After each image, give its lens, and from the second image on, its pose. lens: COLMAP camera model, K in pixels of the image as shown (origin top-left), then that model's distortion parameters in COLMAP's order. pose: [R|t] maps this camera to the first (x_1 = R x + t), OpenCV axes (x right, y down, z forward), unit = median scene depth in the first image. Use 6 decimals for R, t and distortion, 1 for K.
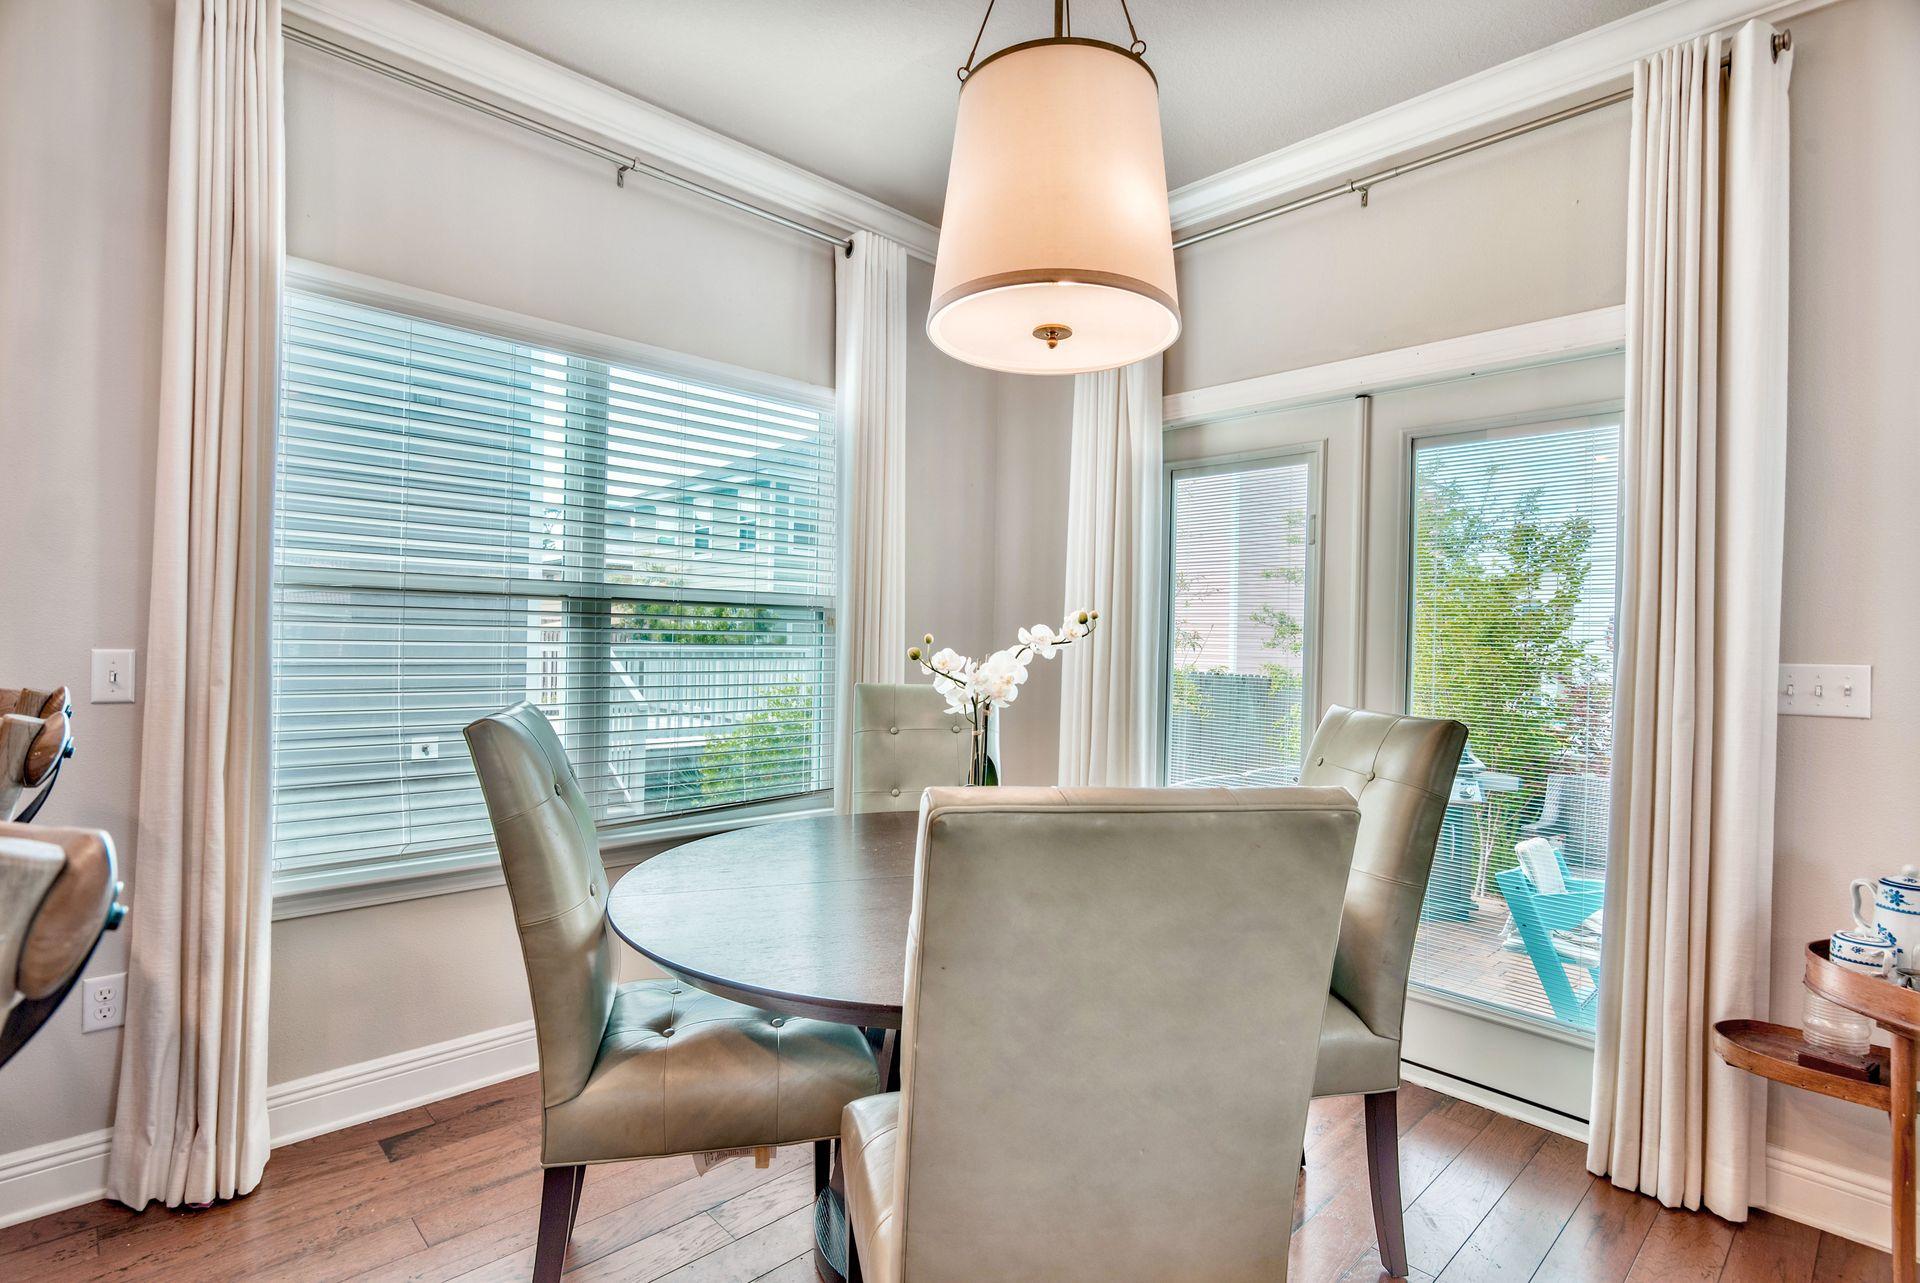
lens RADIAL K [[961.4, 0, 960.4], [0, 961.4, 636.1], [0, 0, 1]] dist [-0.001572, 0.001354]
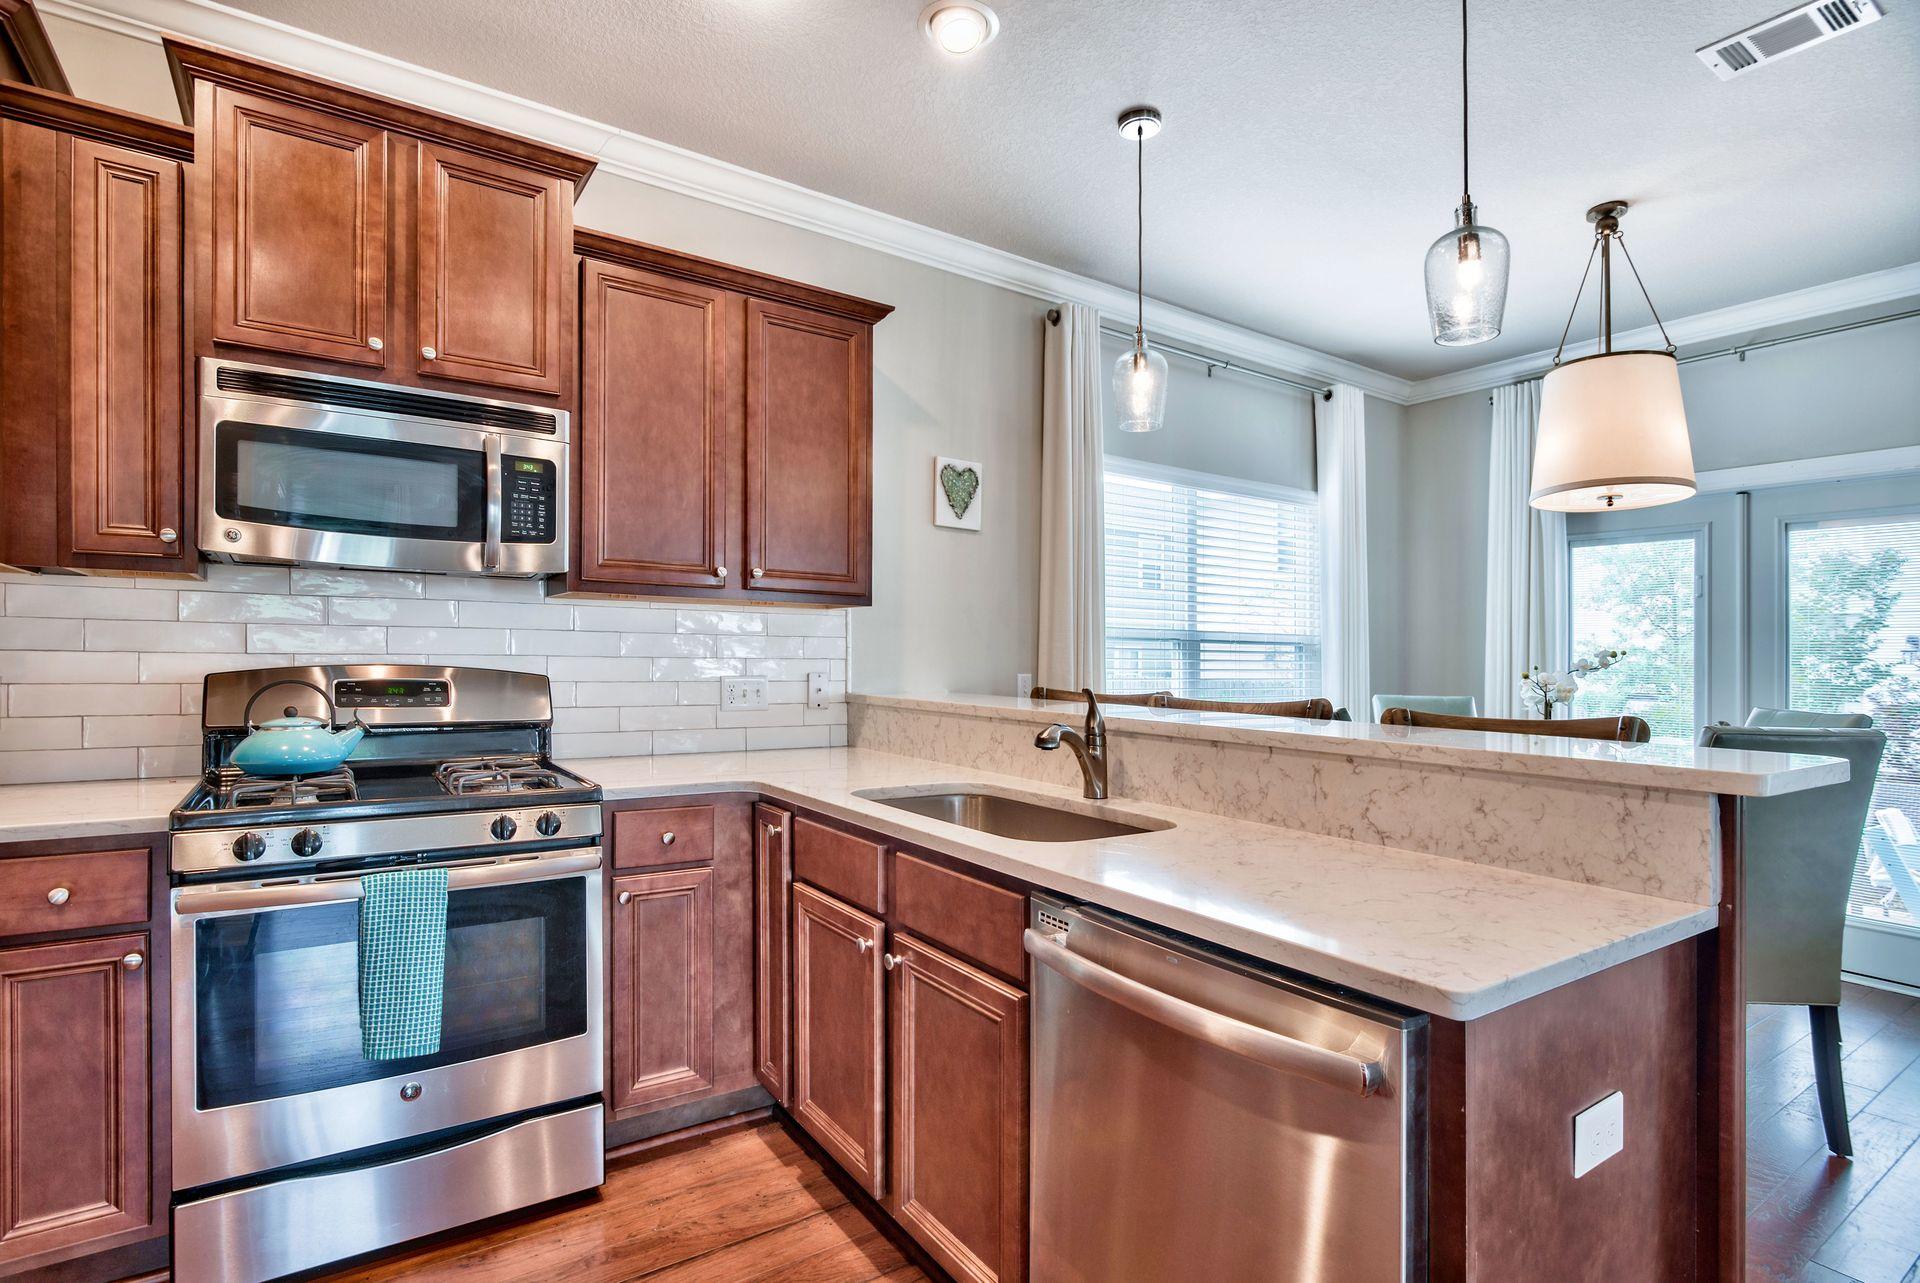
lens RADIAL K [[961.4, 0, 970.7], [0, 961.4, 633.4], [0, 0, 1]] dist [-0.001572, 0.001354]
pose [[0.986344, -0.010331, -0.164377, -0.414656], [0.005898, 0.999606, -0.027433, -0.008957], [0.164595, 0.026089, 0.986016, -0.507893]]
